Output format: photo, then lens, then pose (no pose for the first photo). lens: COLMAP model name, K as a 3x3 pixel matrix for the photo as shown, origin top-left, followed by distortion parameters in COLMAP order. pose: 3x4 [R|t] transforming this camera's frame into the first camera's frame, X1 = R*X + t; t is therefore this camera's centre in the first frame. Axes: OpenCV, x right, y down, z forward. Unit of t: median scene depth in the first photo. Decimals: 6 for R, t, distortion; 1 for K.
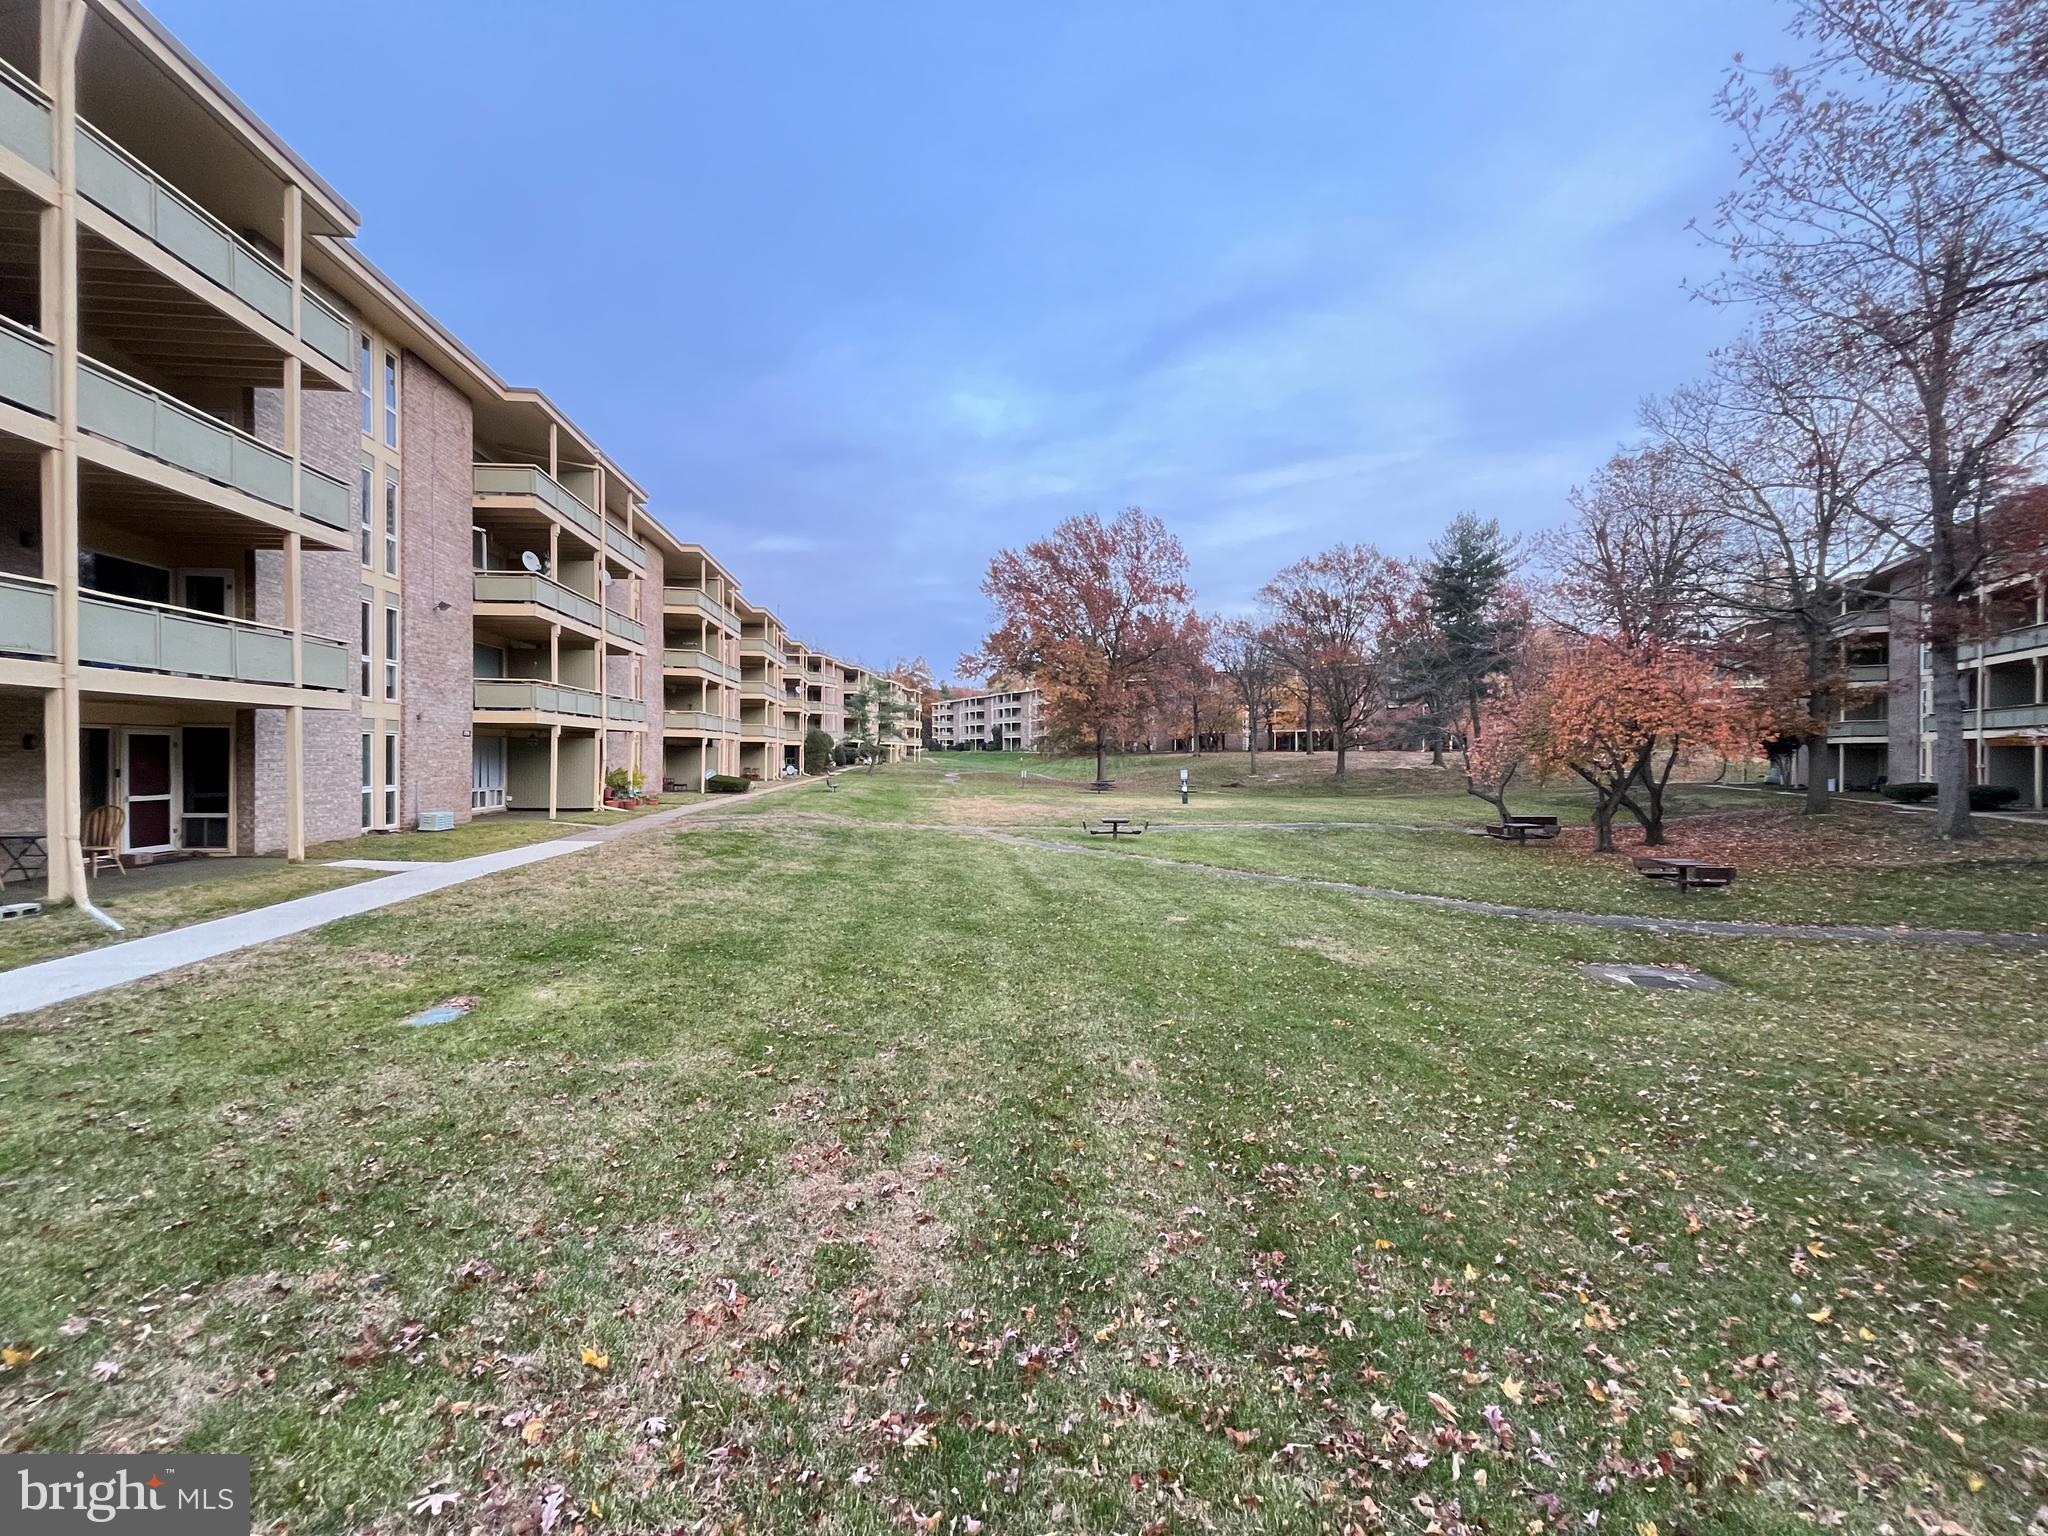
lens RADIAL K [[820.1, 0, 1029.4], [0, 820.1, 764.1], [0, 0, 1]] dist [-0.004133, -0.000956]
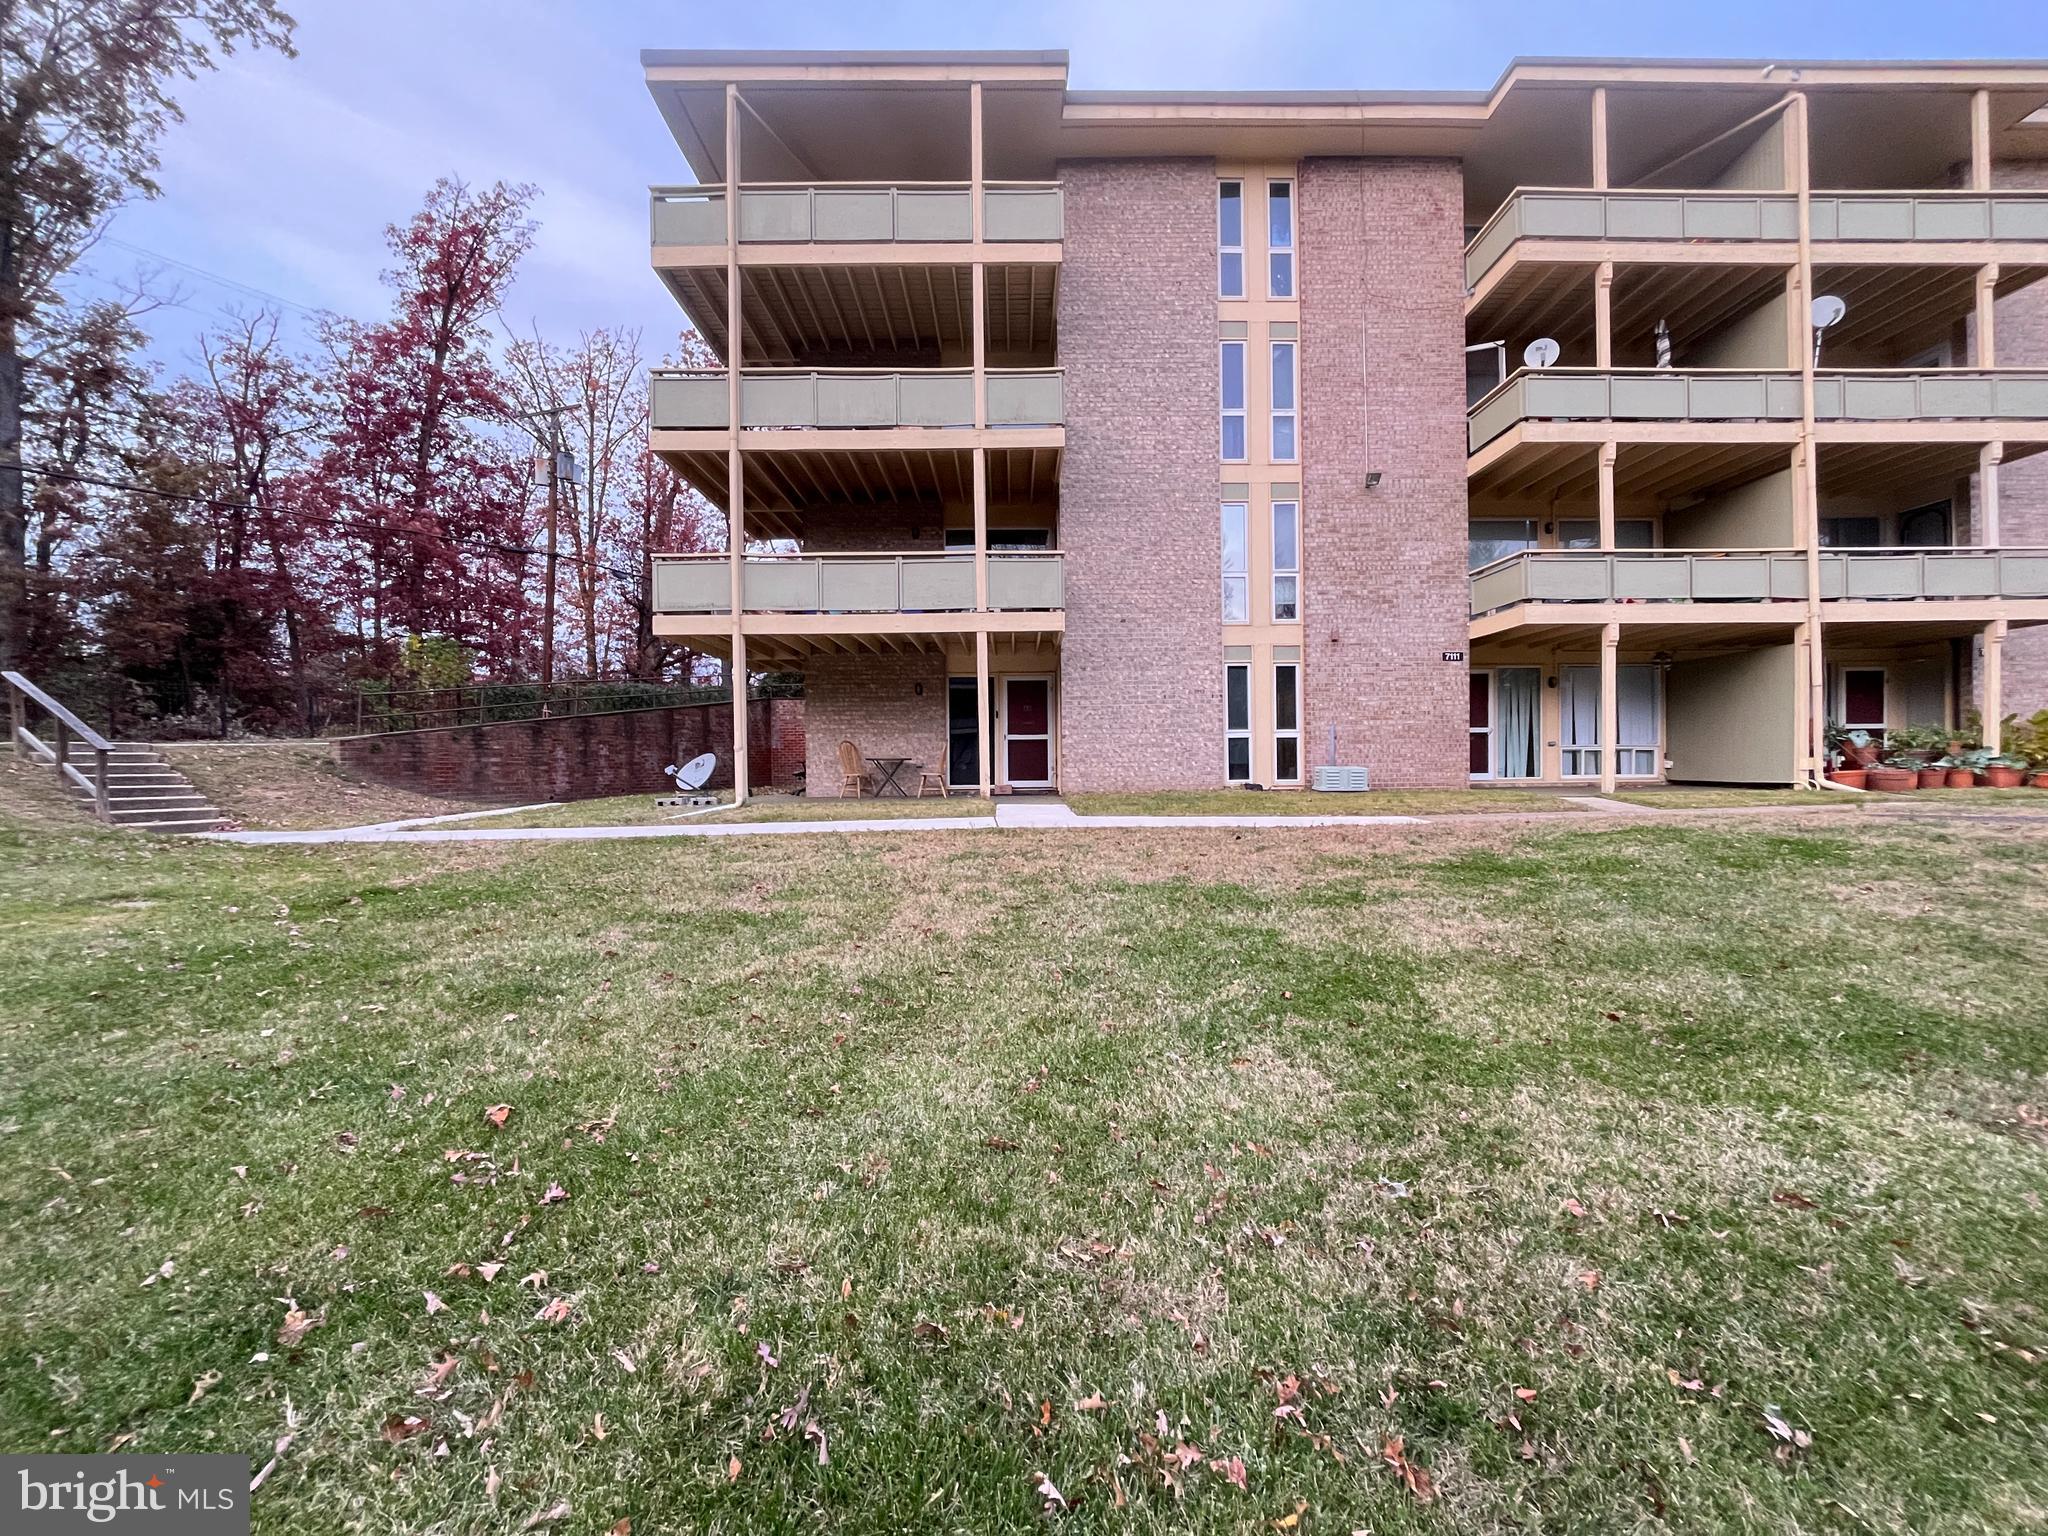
lens RADIAL K [[804.3, 0, 1024.0], [0, 804.3, 768.0], [0, 0, 1]] dist [-0.006121, -0.000132]
pose [[-0.119689, -0.002935, -0.992807, 0.011598], [0.000504, 0.999995, -0.003017, 0.066692], [0.992811, -0.000861, -0.119687, 0.865052]]
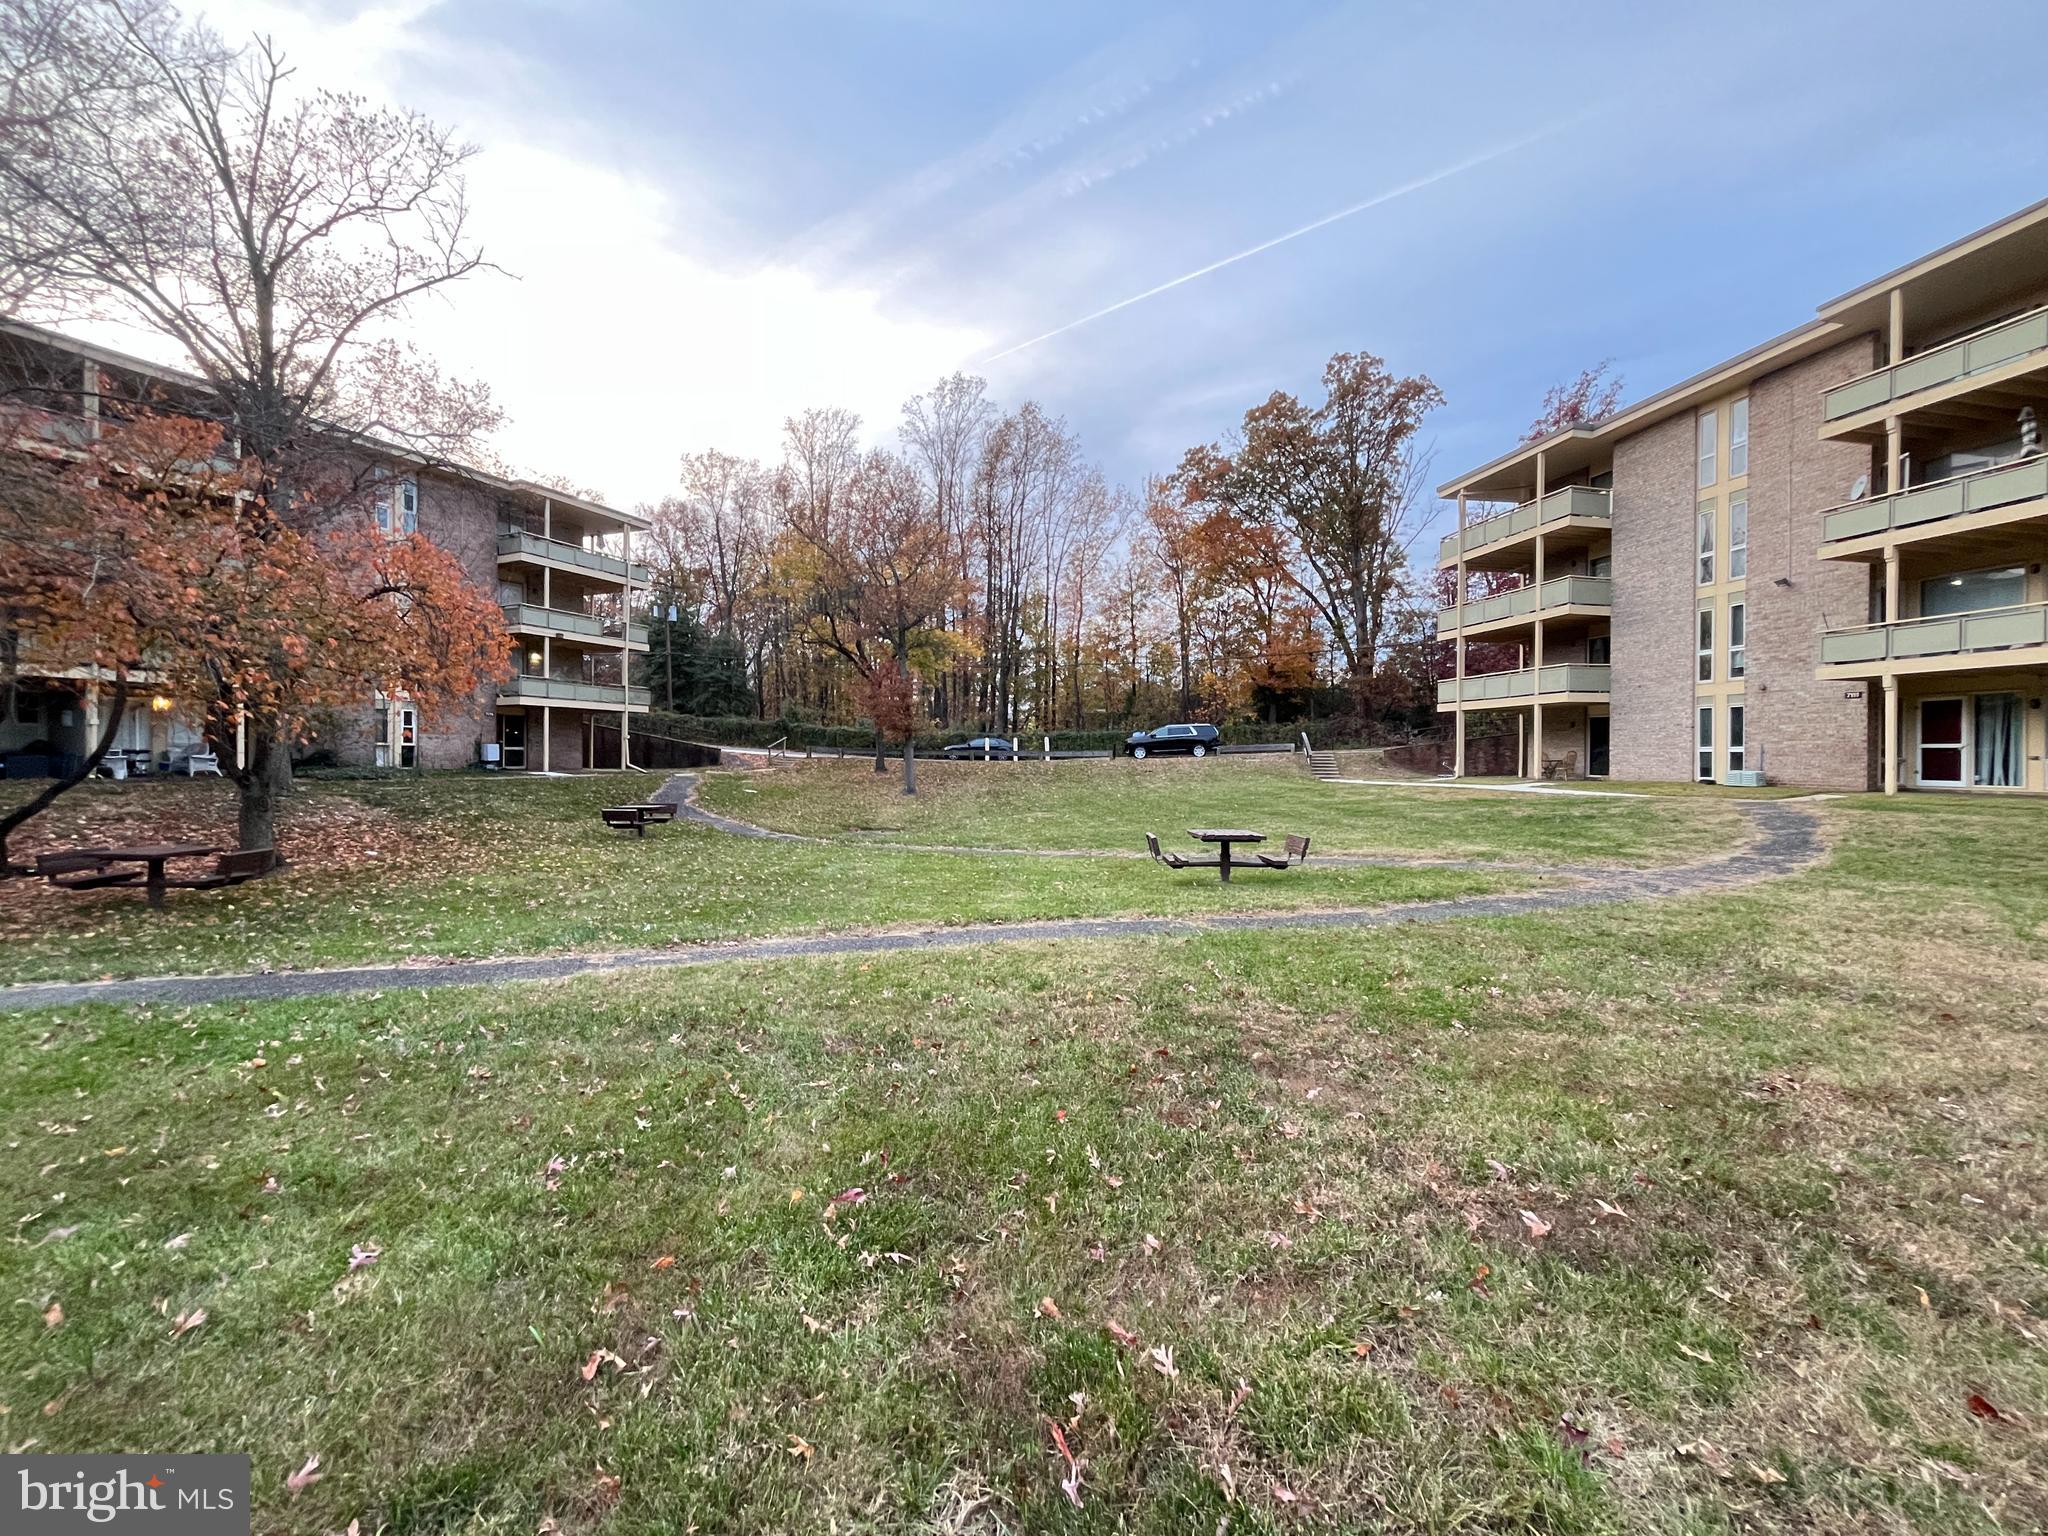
lens RADIAL K [[820.1, 0, 1029.4], [0, 820.1, 764.1], [0, 0, 1]] dist [-0.004133, -0.000956]
pose [[-0.999271, -0.010617, -0.036681, 0.346633], [-0.011482, 0.999659, 0.023470, 0.036492], [0.036419, 0.023874, -0.999051, 2.261383]]
